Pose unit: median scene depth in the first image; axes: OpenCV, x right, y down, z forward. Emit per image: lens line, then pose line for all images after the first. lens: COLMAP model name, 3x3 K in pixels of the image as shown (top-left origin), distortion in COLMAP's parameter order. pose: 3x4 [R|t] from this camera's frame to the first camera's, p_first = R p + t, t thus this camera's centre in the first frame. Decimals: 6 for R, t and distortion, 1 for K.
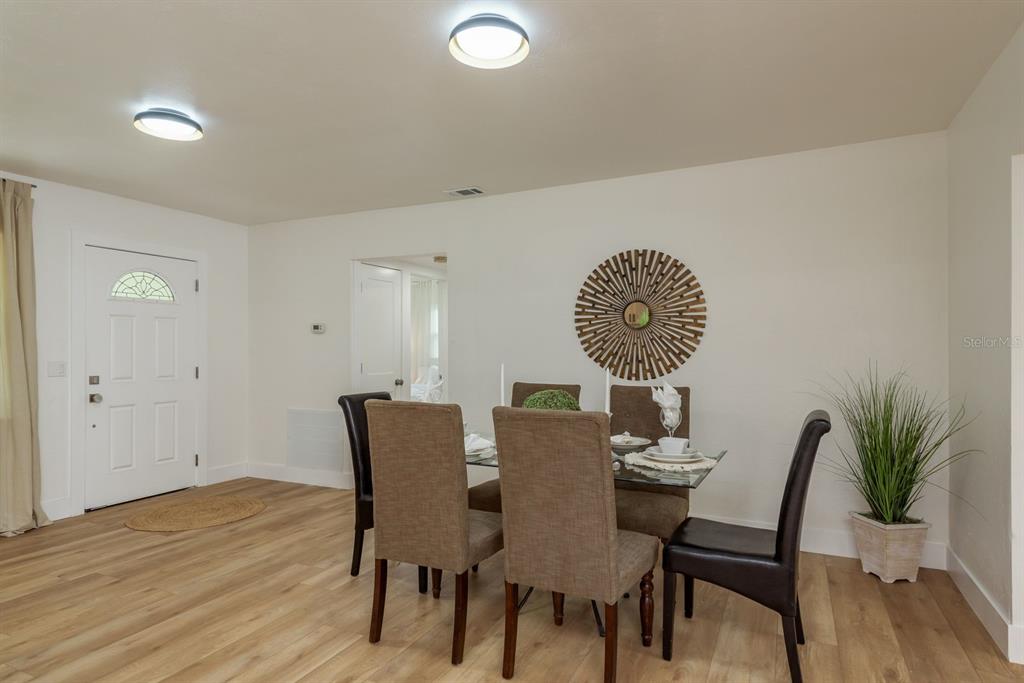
lens RADIAL K [[575.3, 0, 507.9], [0, 575.3, 343.1], [0, 0, 1]] dist [0.023516, -0.000167]
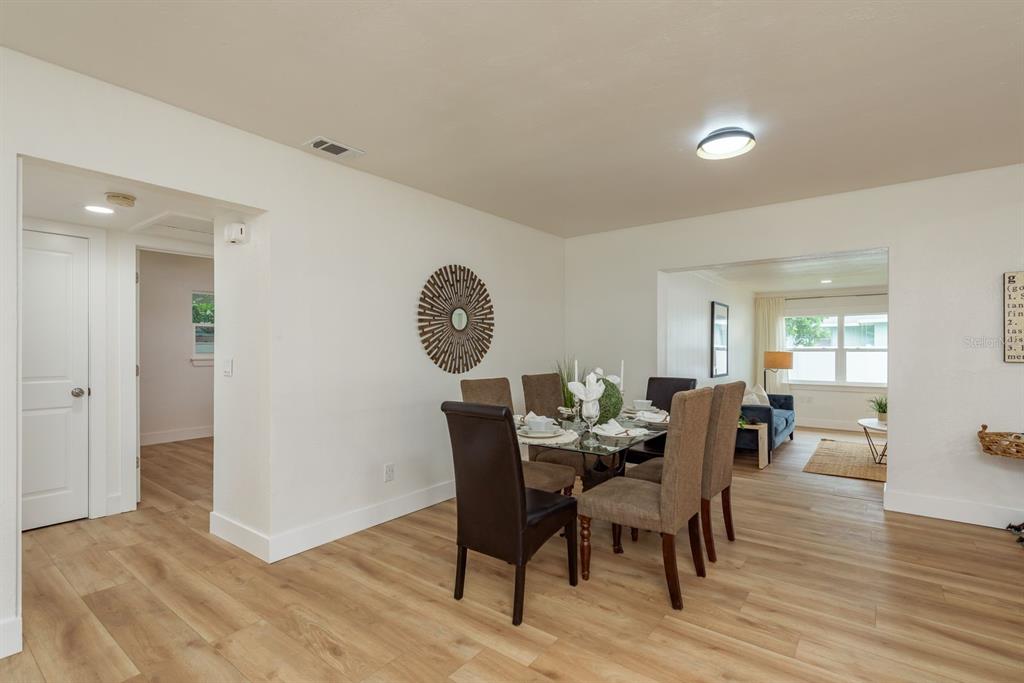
lens RADIAL K [[476.5, 0, 512.0], [0, 476.5, 341.5], [0, 0, 1]] dist [0.002788, -0.000044]
pose [[0.205584, 0.012787, 0.978556, -0.725888], [-0.007518, 0.999906, -0.011486, 0.008452], [-0.978611, -0.004996, 0.205661, 0.680101]]
